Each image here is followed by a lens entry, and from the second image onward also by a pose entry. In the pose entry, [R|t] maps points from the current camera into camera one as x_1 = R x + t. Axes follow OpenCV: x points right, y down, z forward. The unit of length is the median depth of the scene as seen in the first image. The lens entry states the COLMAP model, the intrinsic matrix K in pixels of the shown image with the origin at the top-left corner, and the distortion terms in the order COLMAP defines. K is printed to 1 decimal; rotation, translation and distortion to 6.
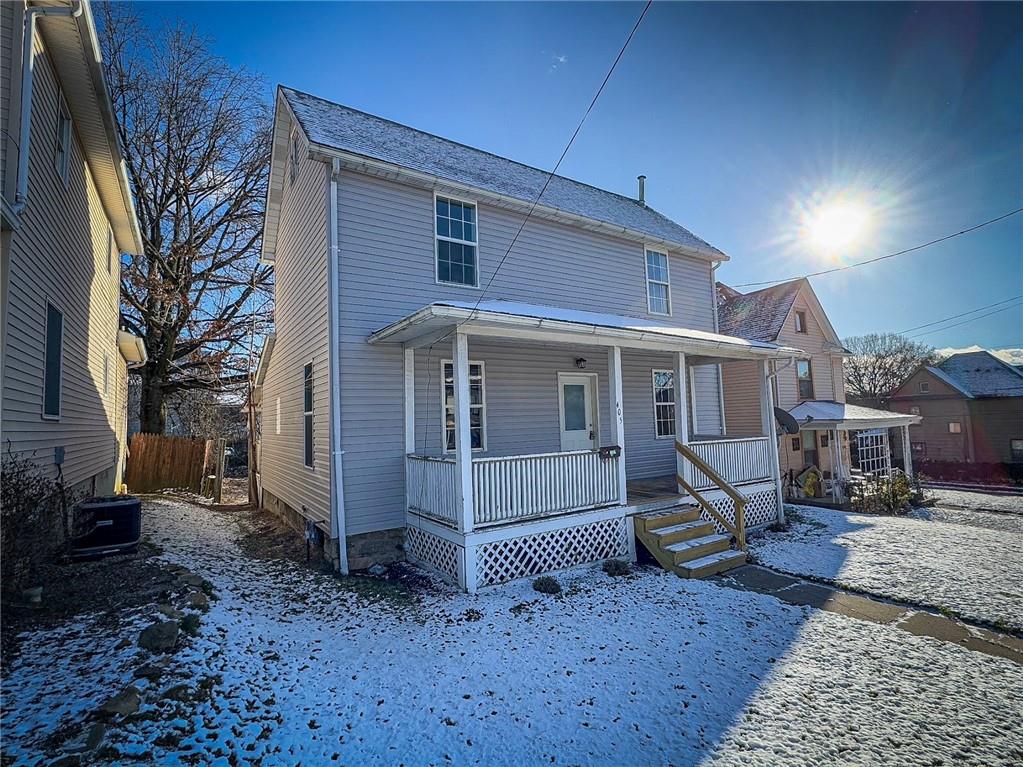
lens RADIAL K [[481.5, 0, 514.3], [0, 481.5, 381.4], [0, 0, 1]] dist [-0.001933, -0.000078]
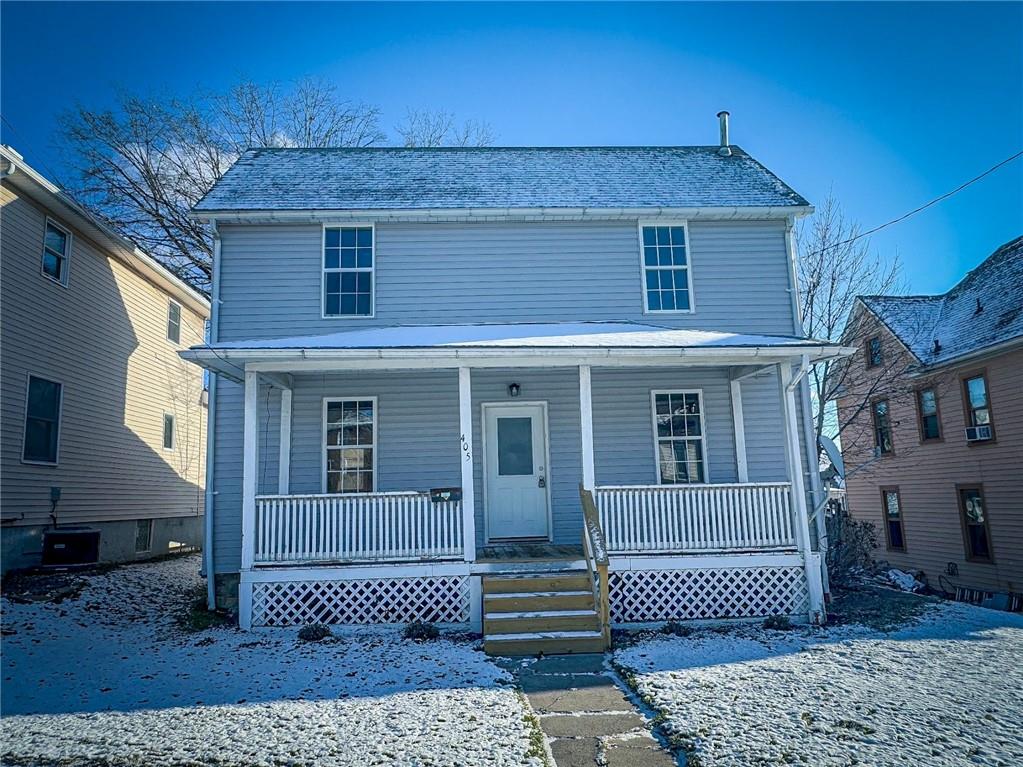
lens RADIAL K [[683.8, 0, 508.3], [0, 683.8, 390.8], [0, 0, 1]] dist [0.002285, -0.000643]
pose [[0.860371, -0.075271, -0.504080, 0.947256], [0.044744, 0.996371, -0.072412, 0.060820], [0.507701, 0.039747, 0.860616, 0.029839]]
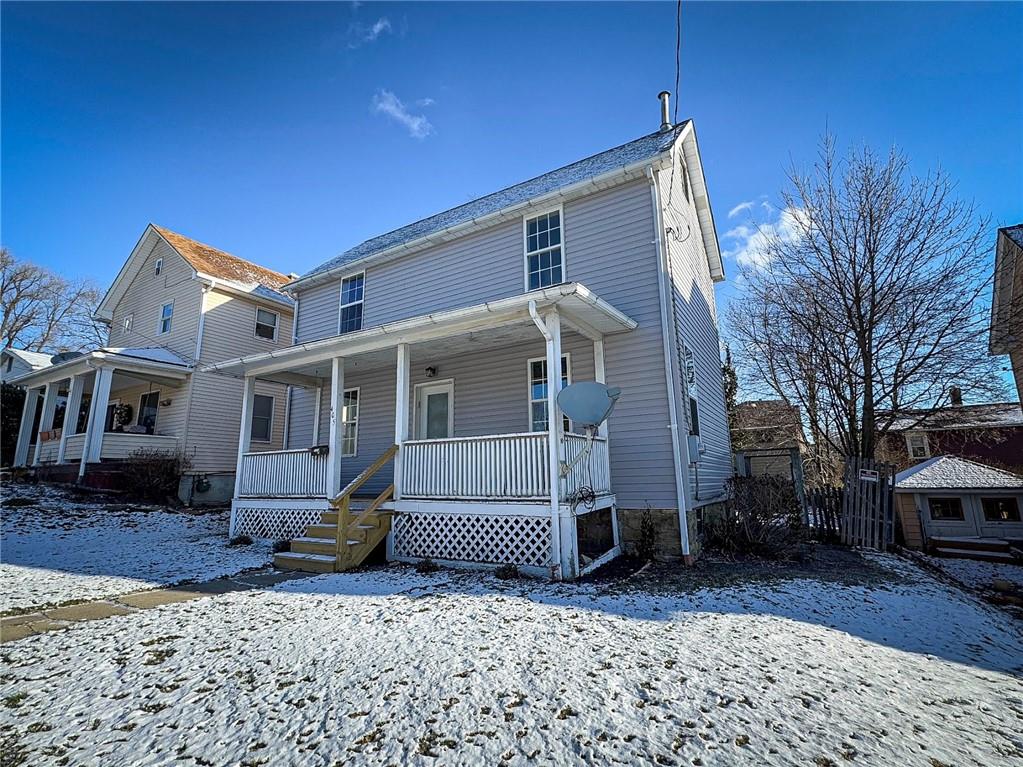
lens RADIAL K [[491.7, 0, 507.0], [0, 491.7, 378.9], [0, 0, 1]] dist [0.003778, 0.000072]
pose [[0.421490, -0.163579, -0.891957, 1.546772], [0.075157, 0.986513, -0.145405, 0.191707], [0.903713, -0.005750, 0.428100, 0.945282]]
